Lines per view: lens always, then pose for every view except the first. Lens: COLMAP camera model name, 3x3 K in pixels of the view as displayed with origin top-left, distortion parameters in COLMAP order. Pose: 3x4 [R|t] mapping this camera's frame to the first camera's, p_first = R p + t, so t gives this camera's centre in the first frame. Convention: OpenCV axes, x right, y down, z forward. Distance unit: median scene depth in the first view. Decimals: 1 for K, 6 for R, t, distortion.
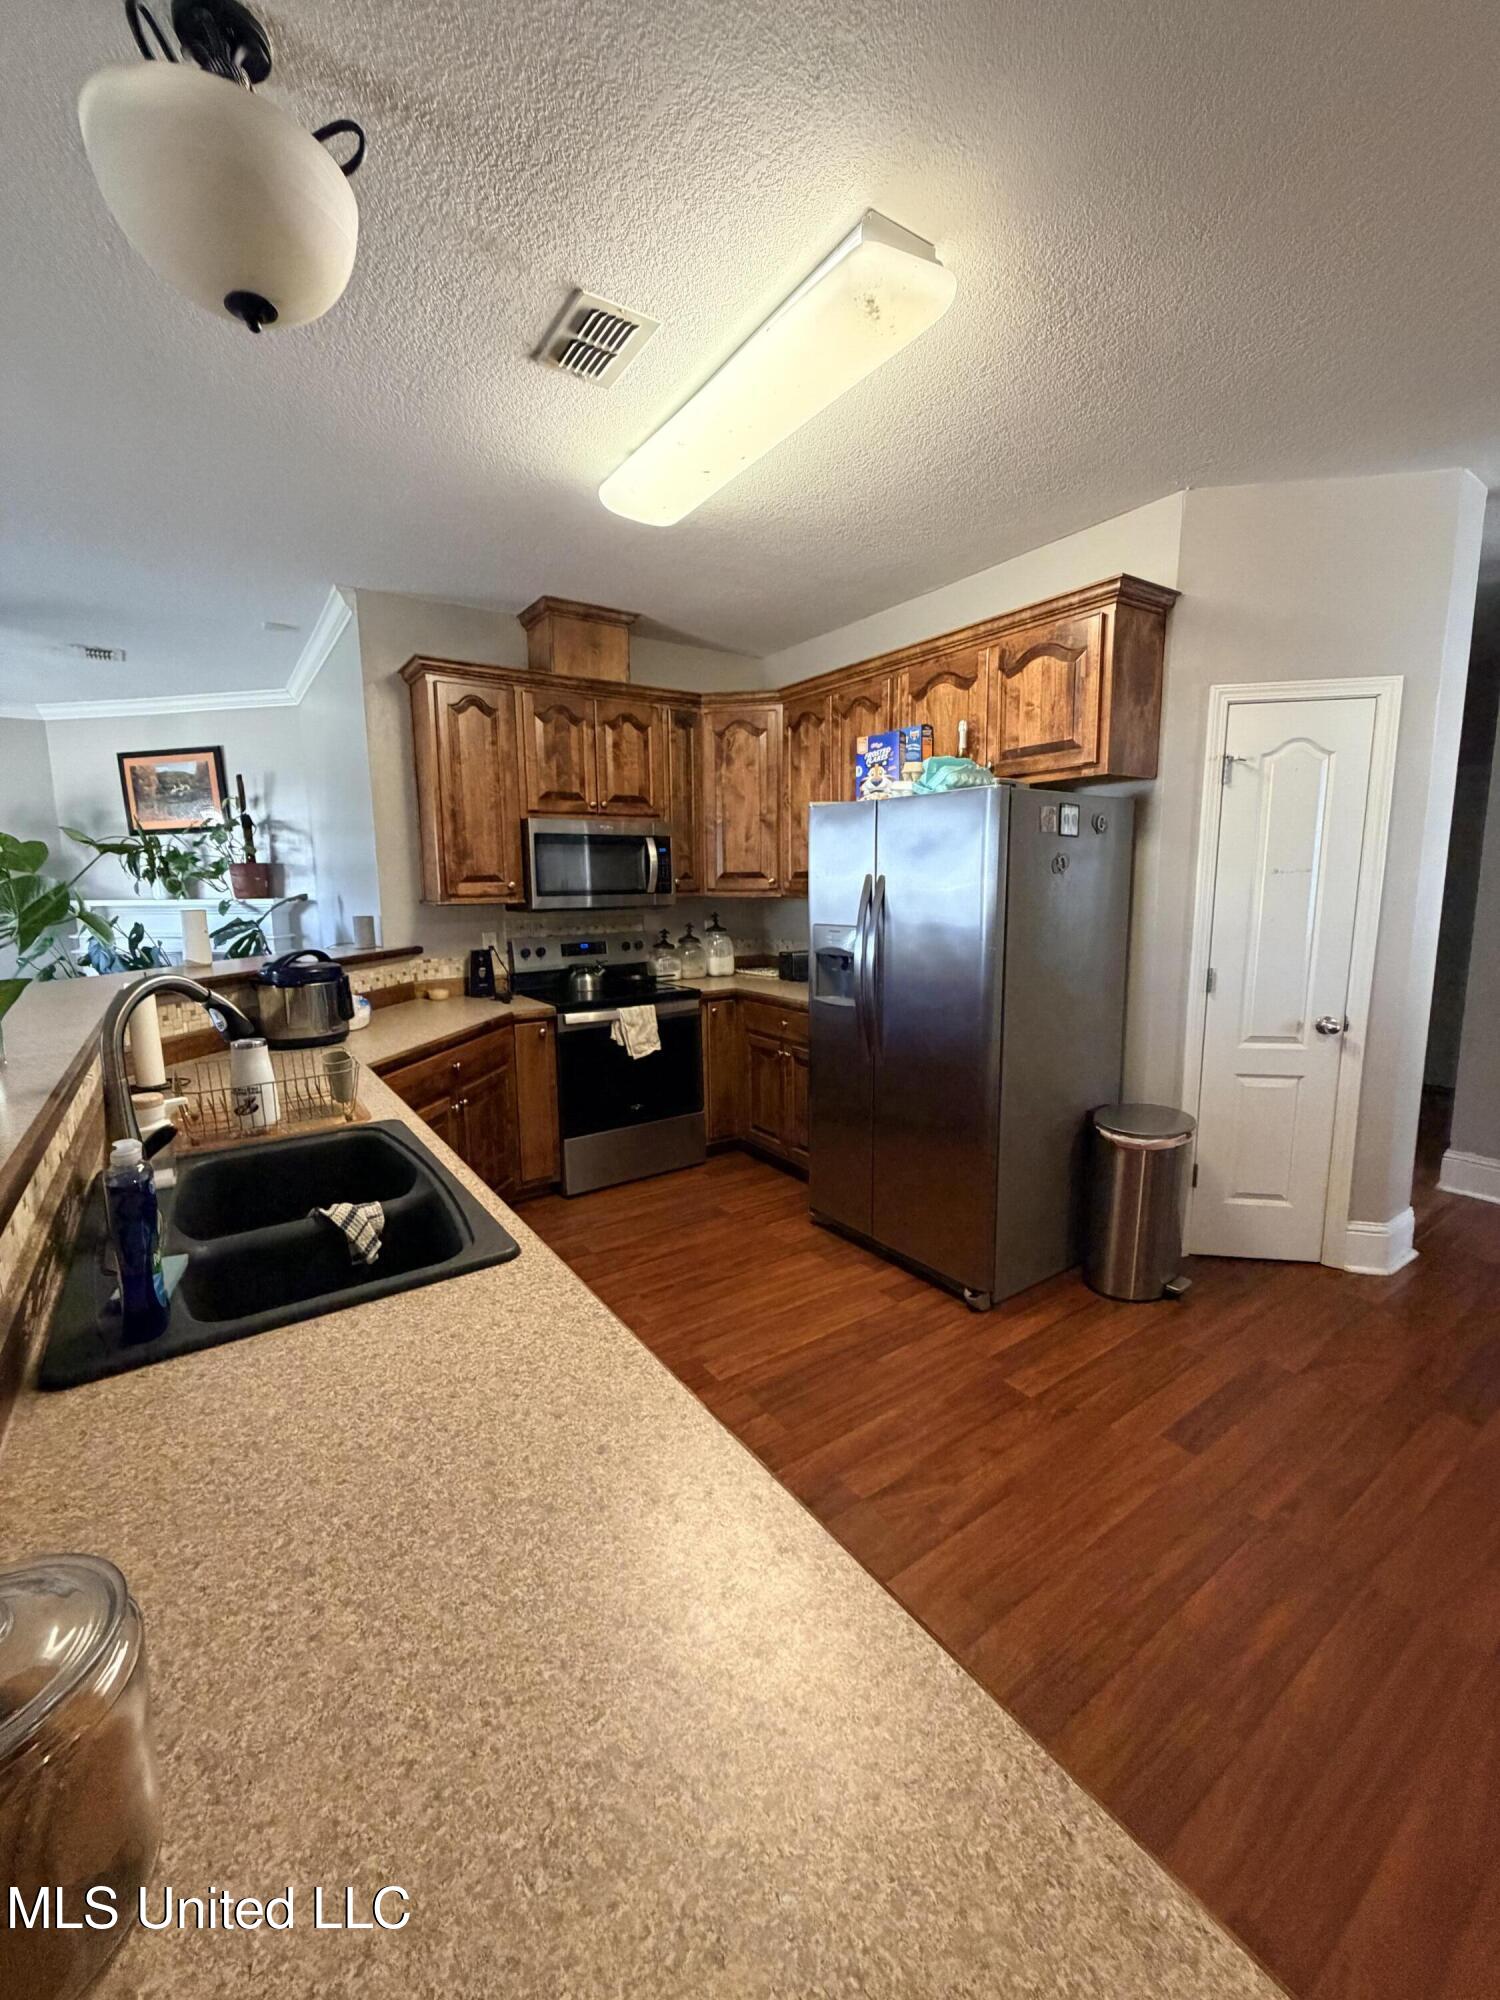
lens RADIAL K [[798.2, 0, 748.1], [0, 798.2, 992.4], [0, 0, 1]] dist [-0.001232, 0.000330]
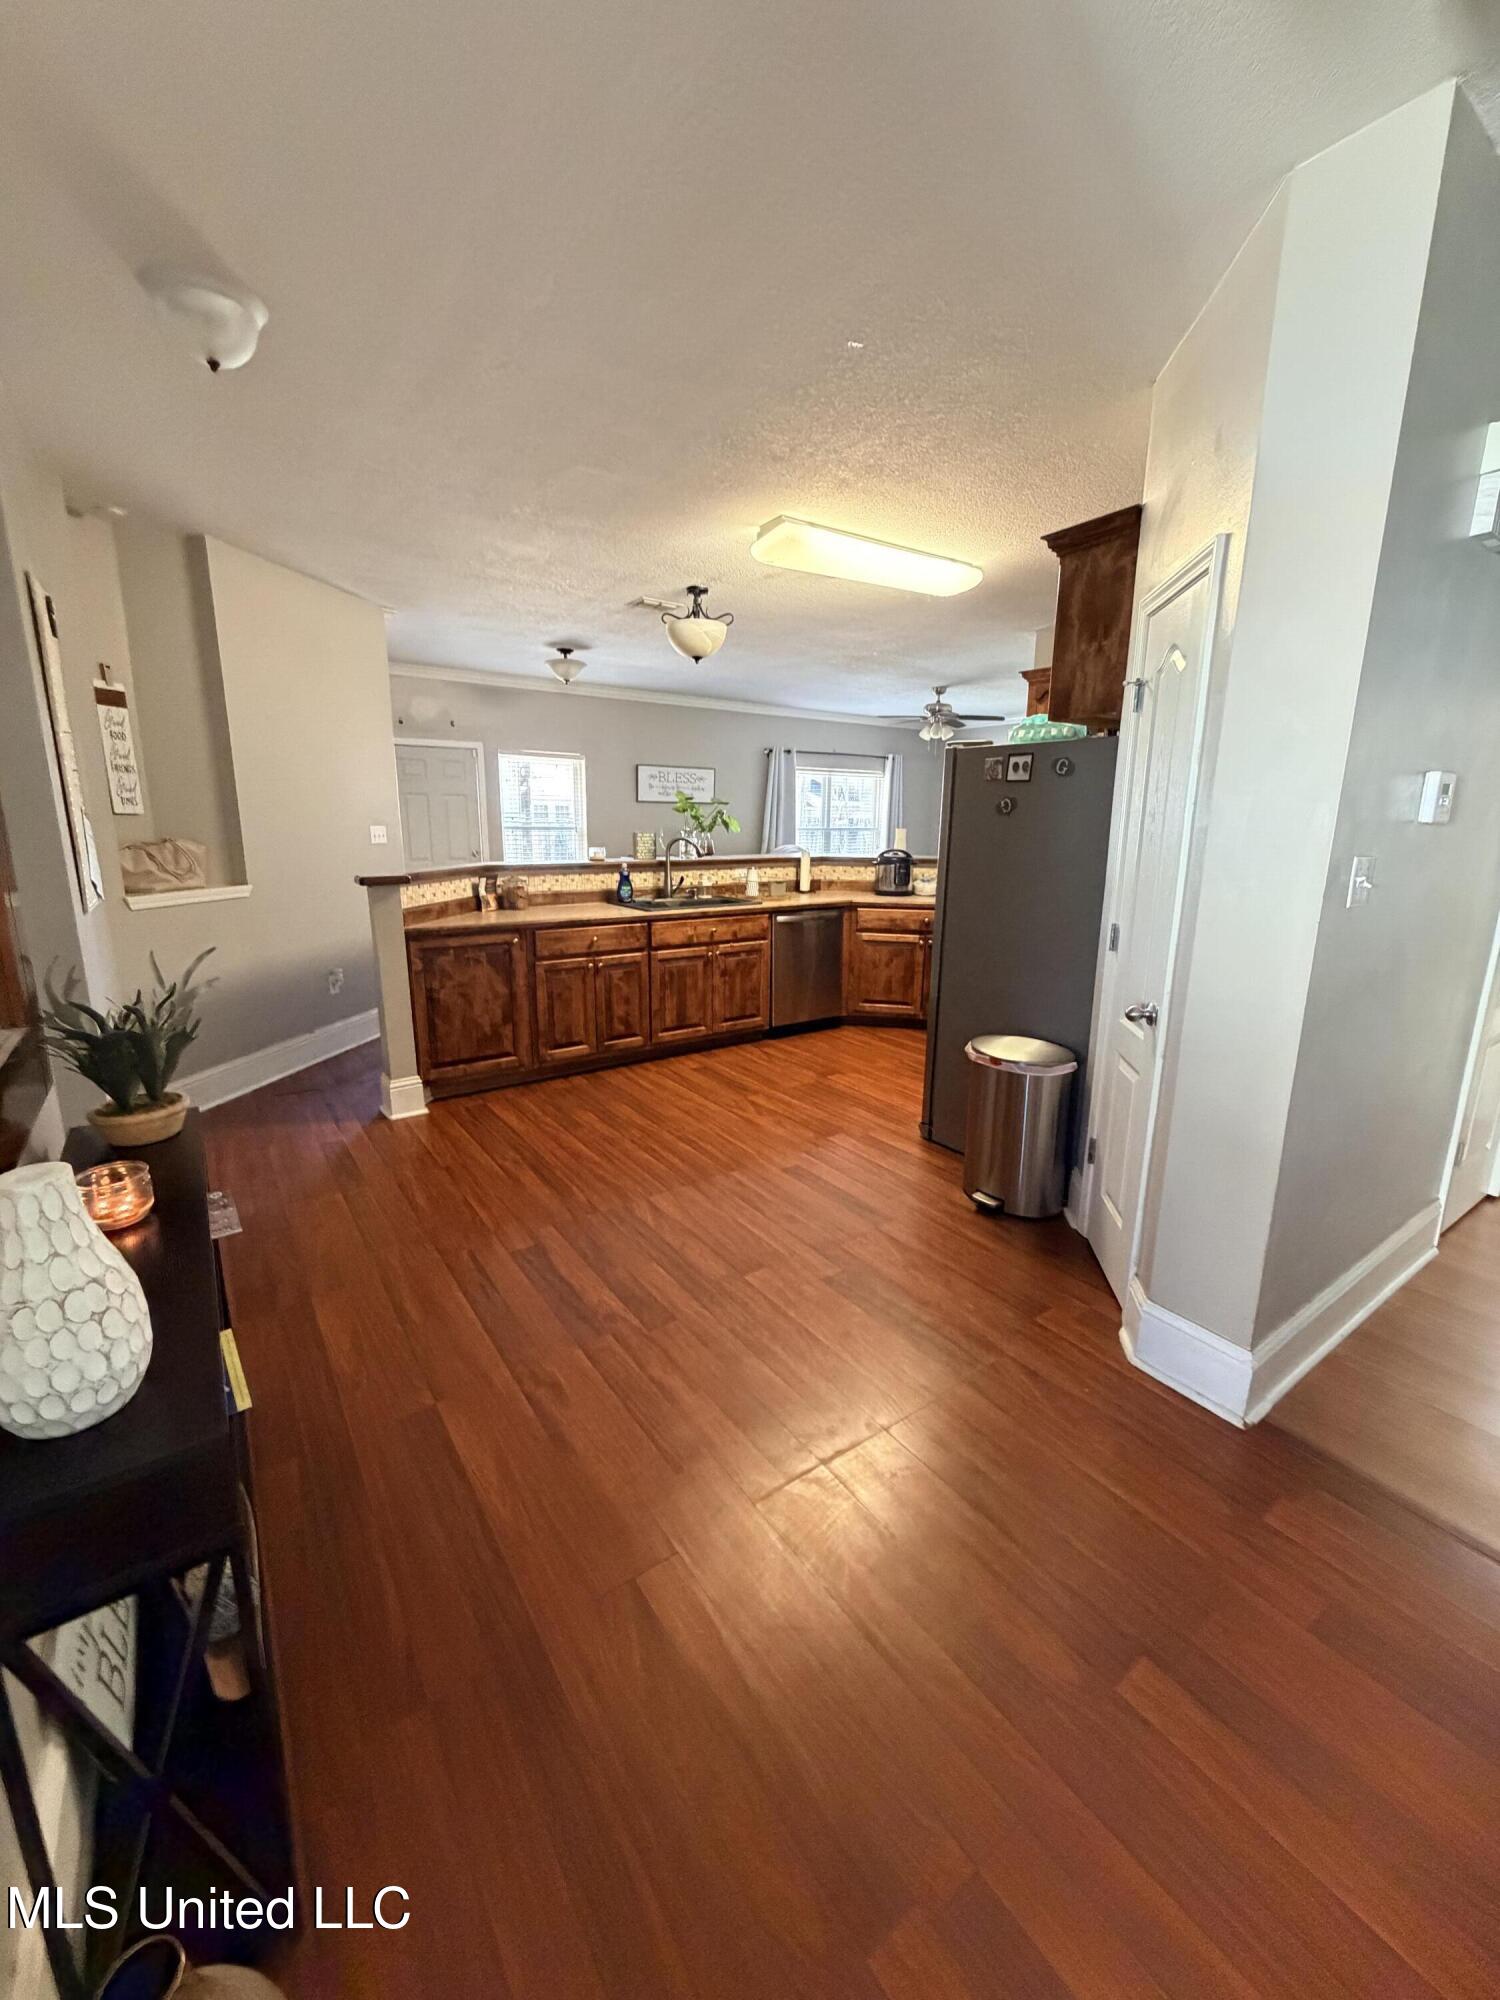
lens RADIAL K [[798.2, 0, 748.1], [0, 798.2, 992.4], [0, 0, 1]] dist [-0.001232, 0.000330]
pose [[0.004565, 0.226765, -0.973939, 1.625444], [-0.152551, 0.962707, 0.223435, -0.103932], [0.988285, 0.147555, 0.038988, 0.633571]]
